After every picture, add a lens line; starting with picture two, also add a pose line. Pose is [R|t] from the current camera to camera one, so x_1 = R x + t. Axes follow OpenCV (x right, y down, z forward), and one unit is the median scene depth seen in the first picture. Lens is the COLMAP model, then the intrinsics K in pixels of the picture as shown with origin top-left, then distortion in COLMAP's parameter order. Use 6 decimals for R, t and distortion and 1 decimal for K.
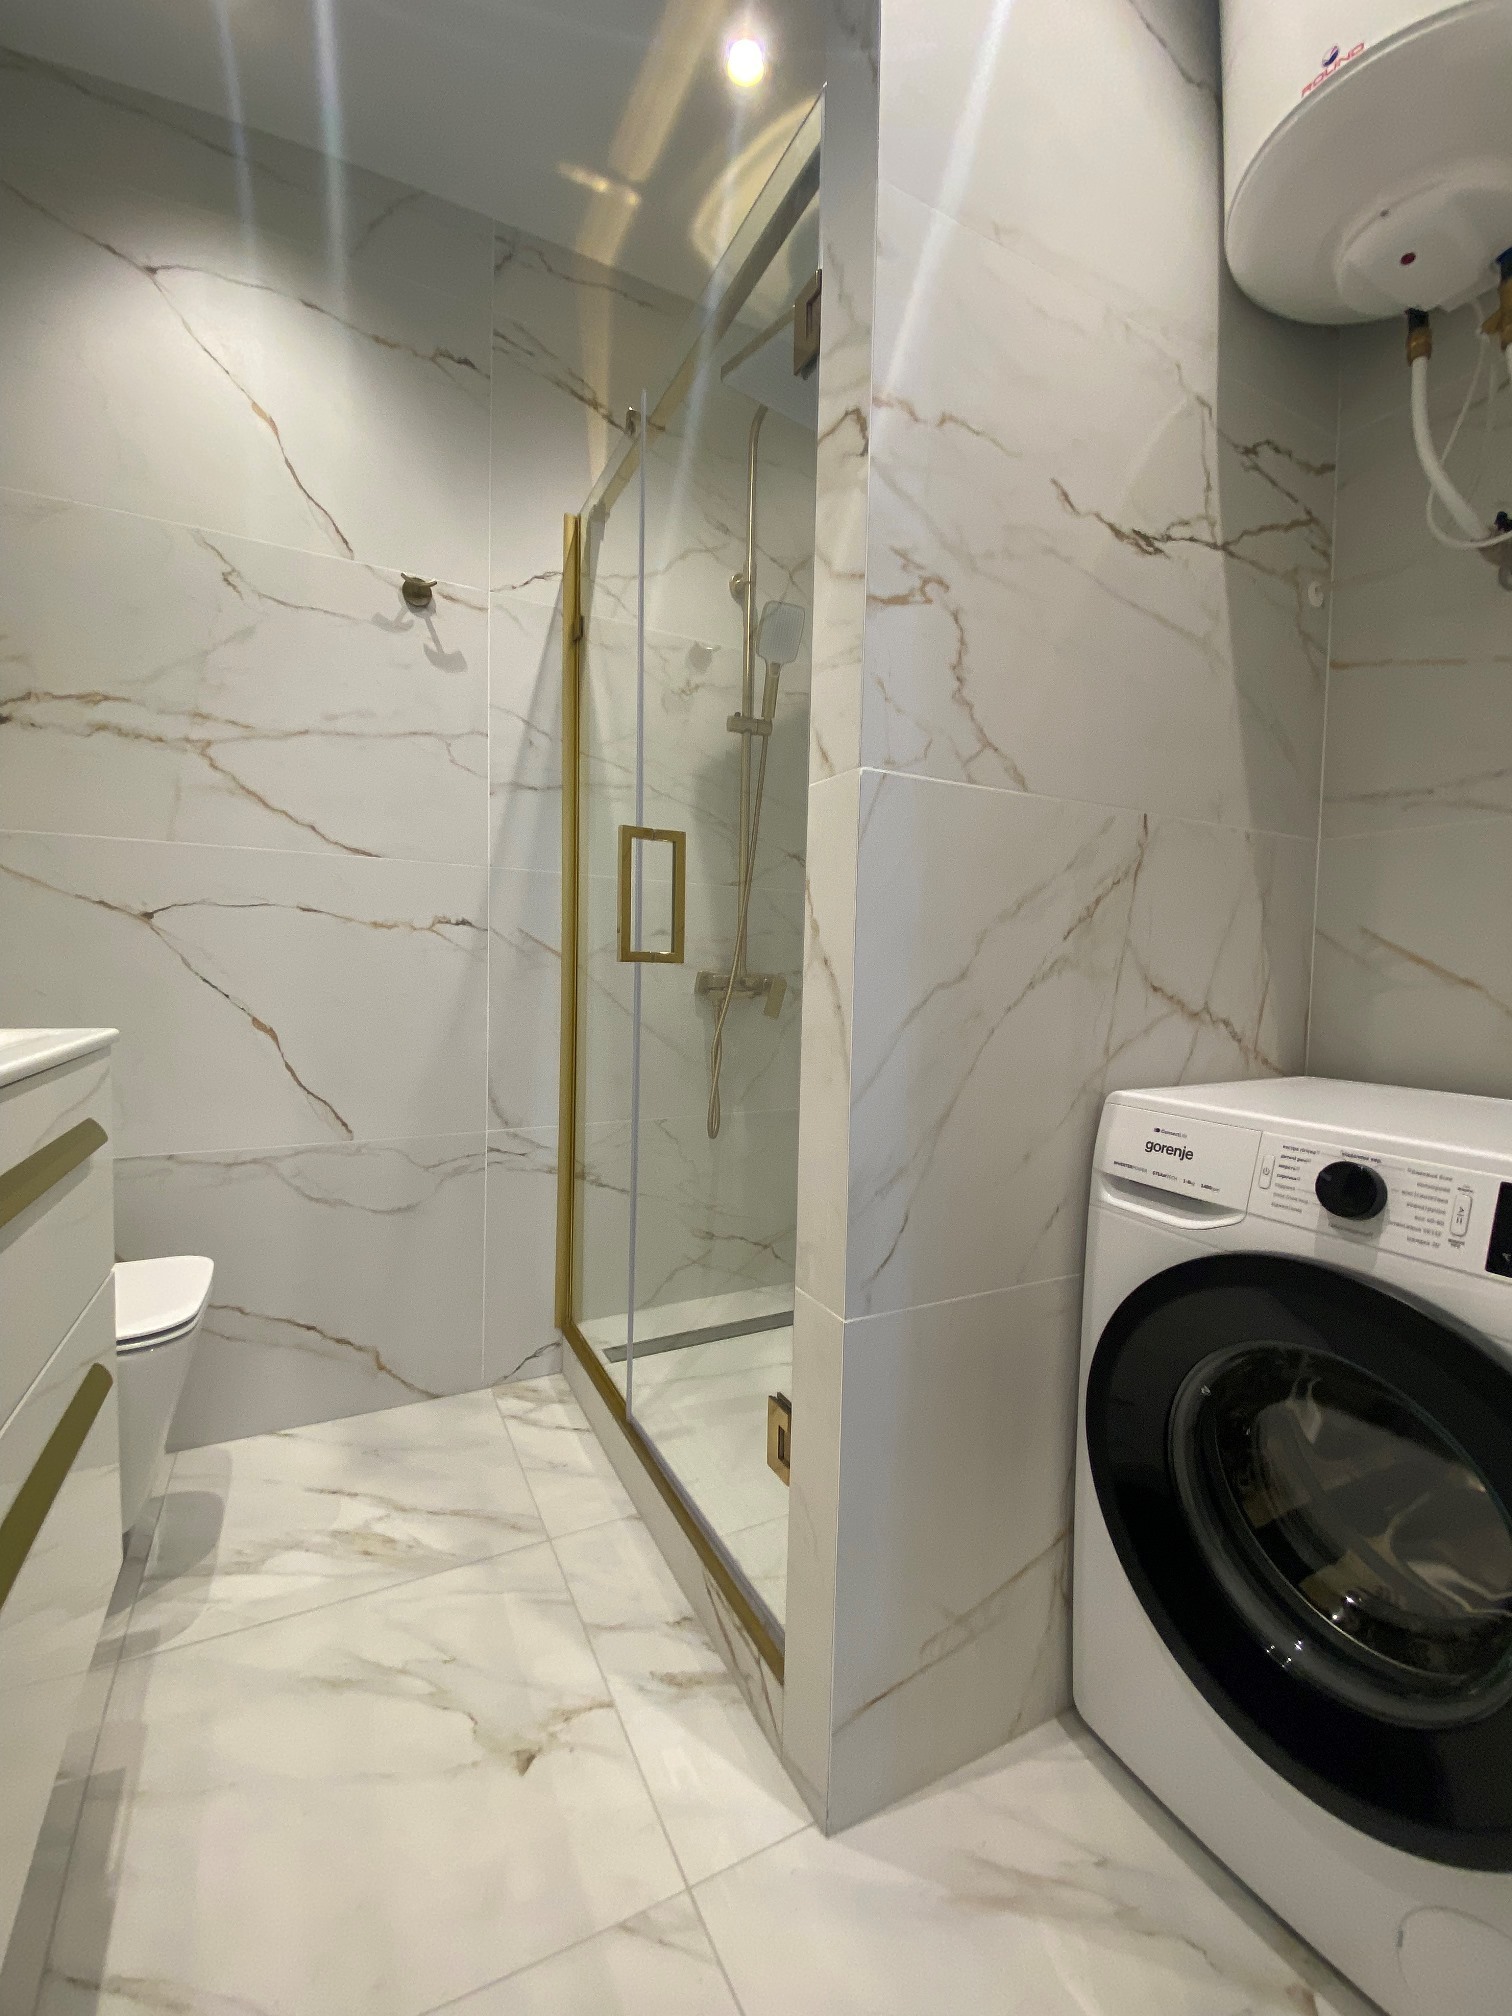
lens RADIAL K [[811.7, 0, 756.0], [0, 811.7, 1008.0], [0, 0, 1]] dist [0.031459, -0.030090]
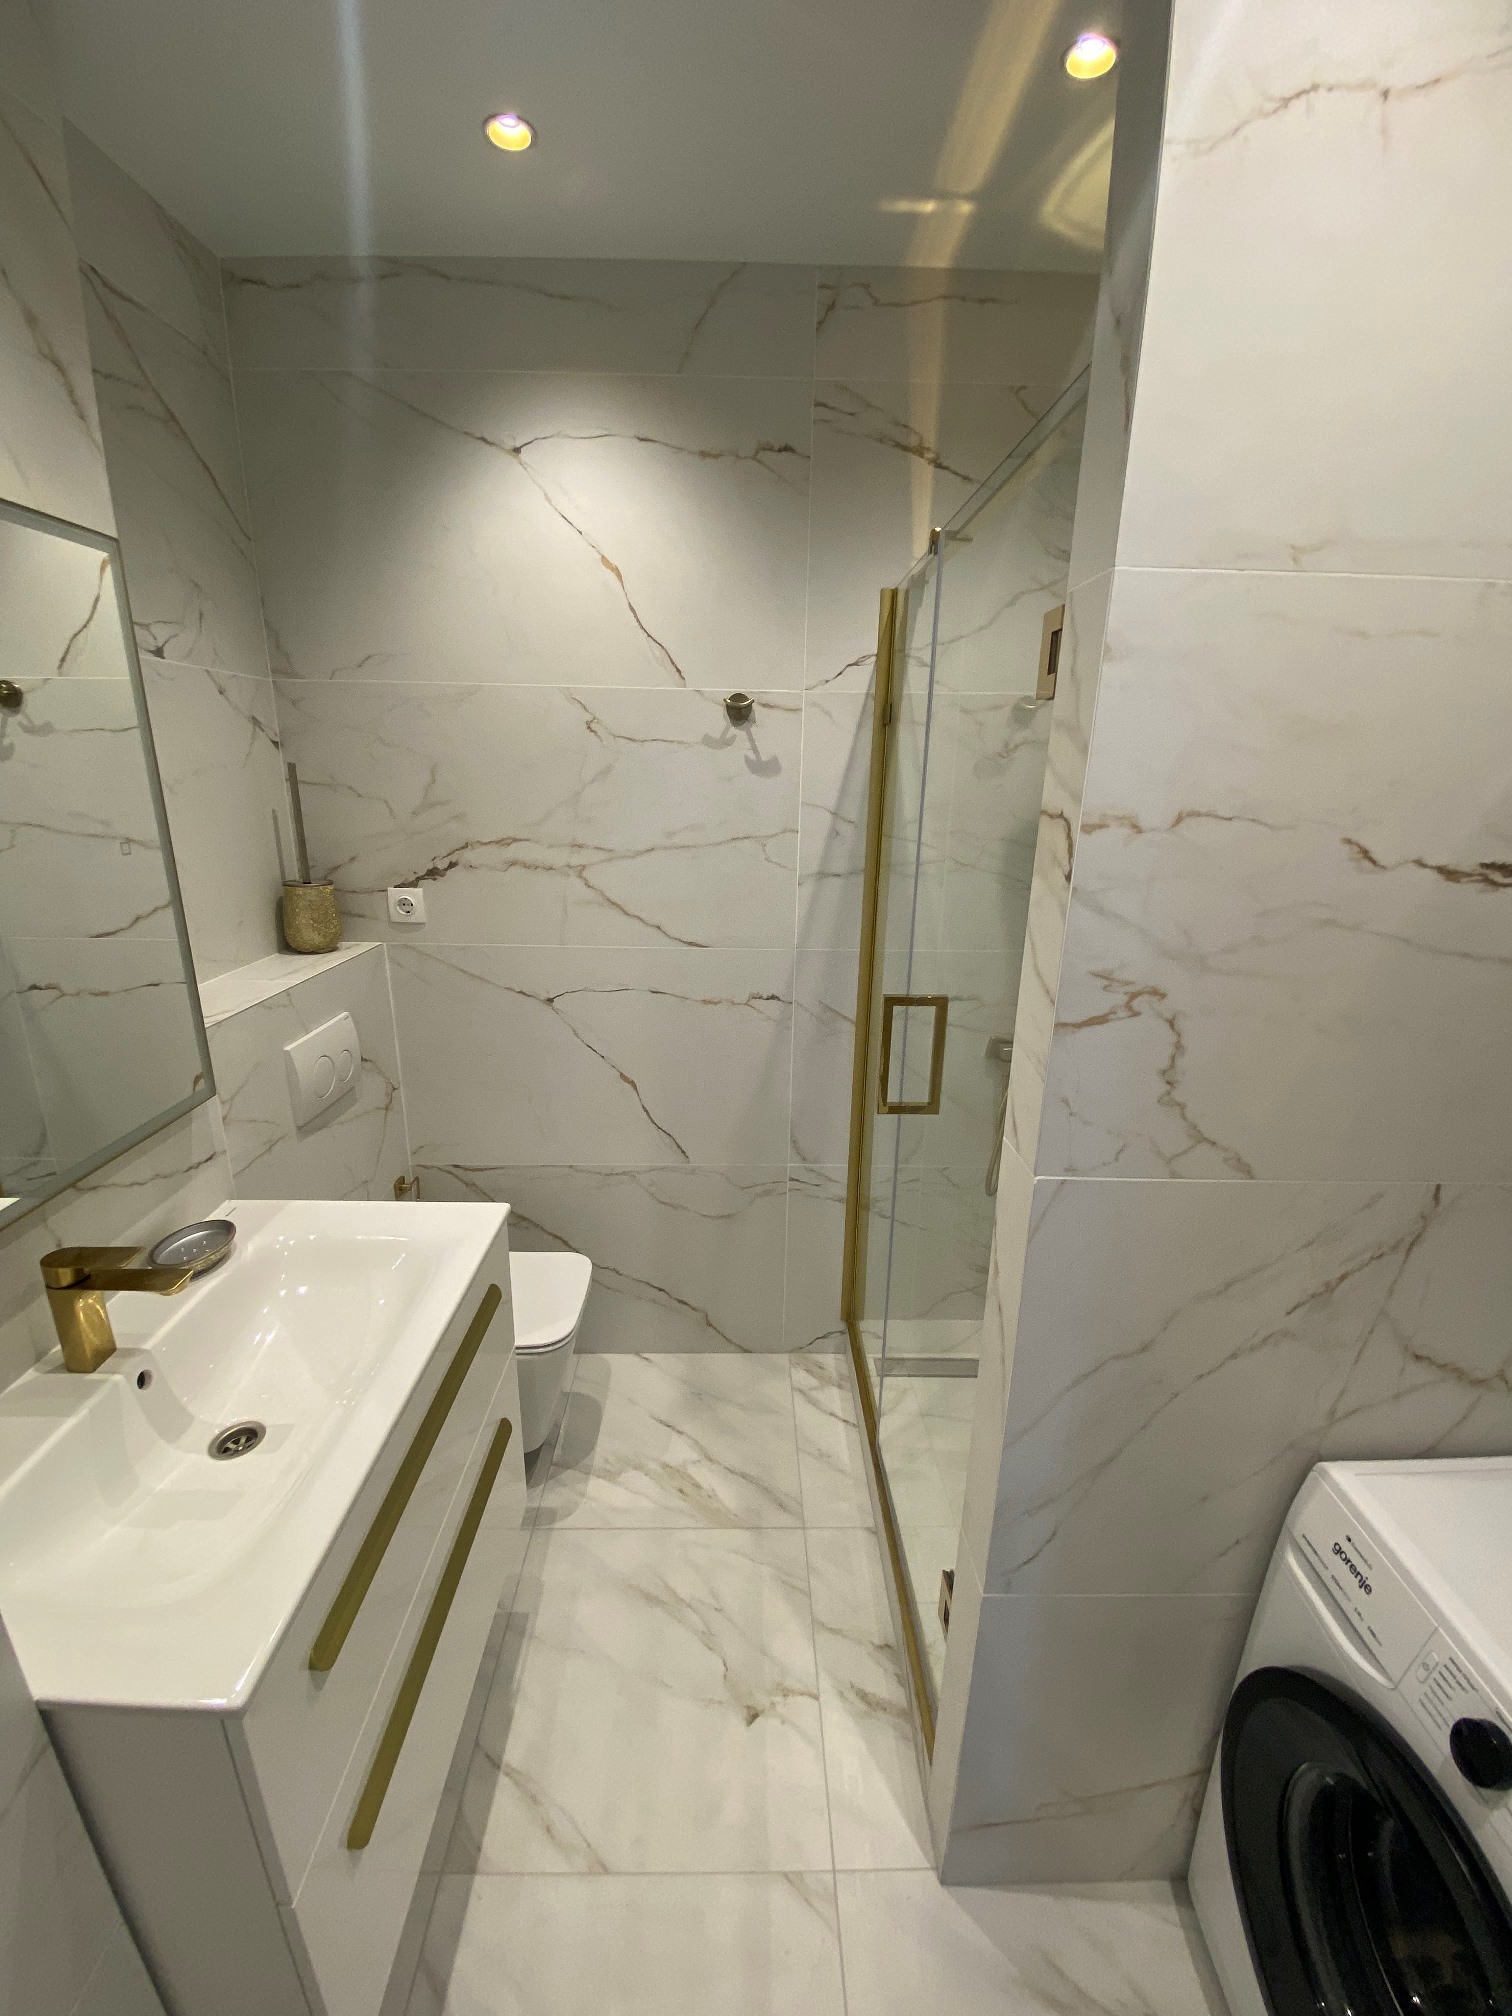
lens RADIAL K [[811.7, 0, 756.0], [0, 811.7, 1008.0], [0, 0, 1]] dist [0.031459, -0.030090]
pose [[0.895311, 0.118042, -0.429516, 0.143264], [-0.017095, 0.972643, 0.231674, -0.460924], [0.445113, -0.200077, 0.872836, -0.010717]]
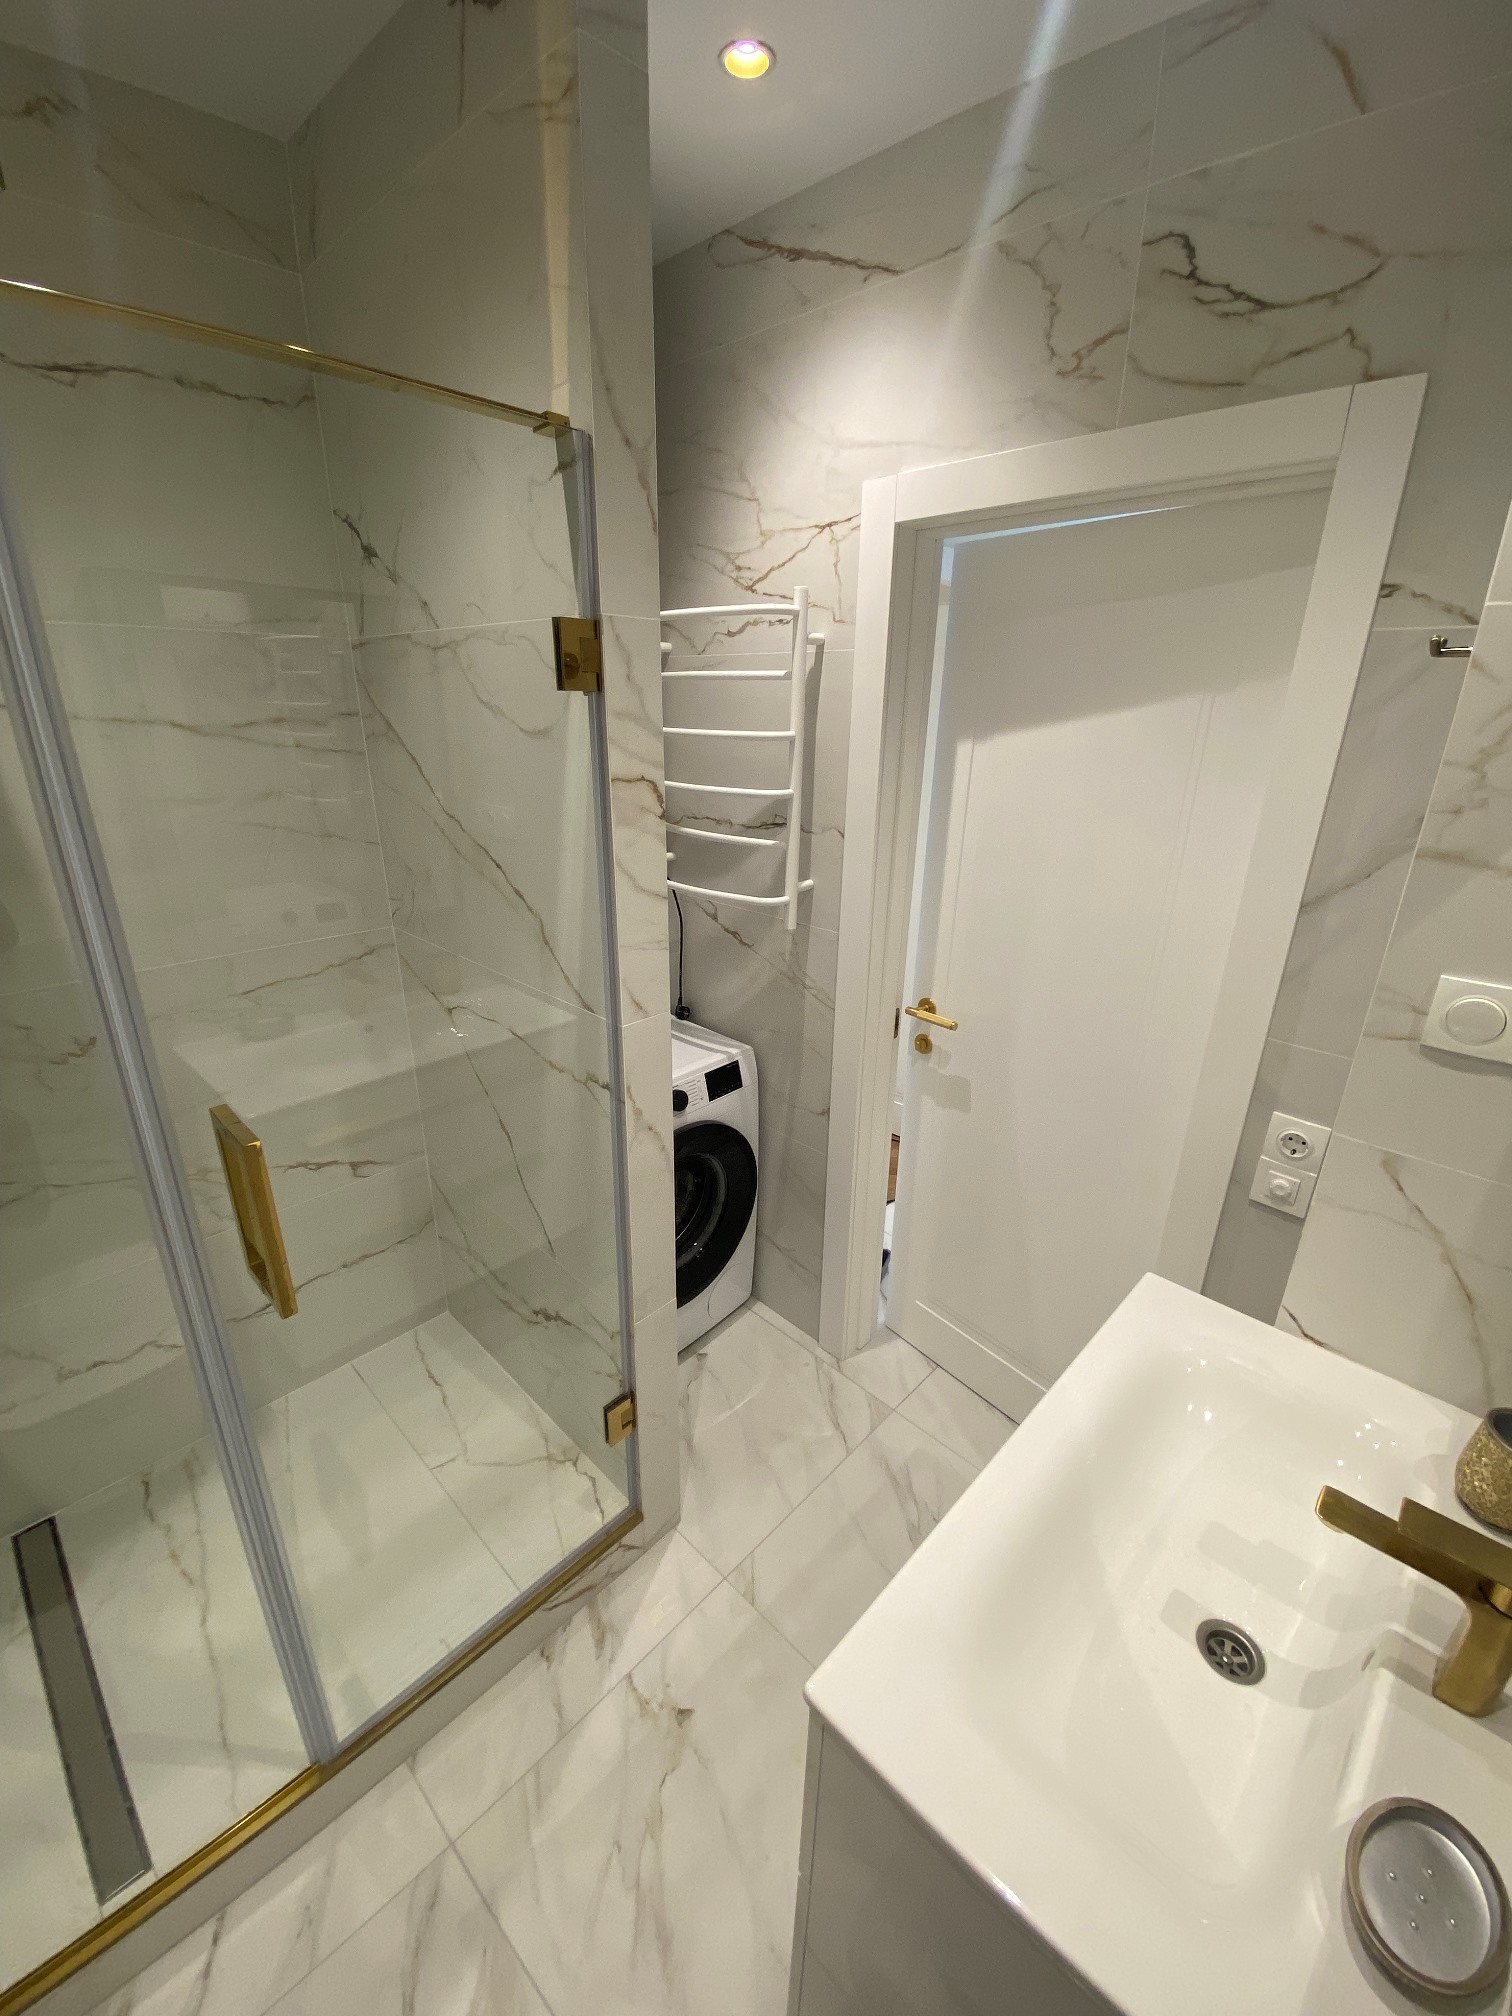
lens RADIAL K [[813.9, 0, 756.0], [0, 813.9, 1008.0], [0, 0, 1]] dist [0.000890, -0.012690]
pose [[-0.316791, -0.359438, 0.877752, -0.812755], [0.026453, 0.921707, 0.386984, -0.559078], [-0.948127, 0.145813, -0.282480, 0.791791]]
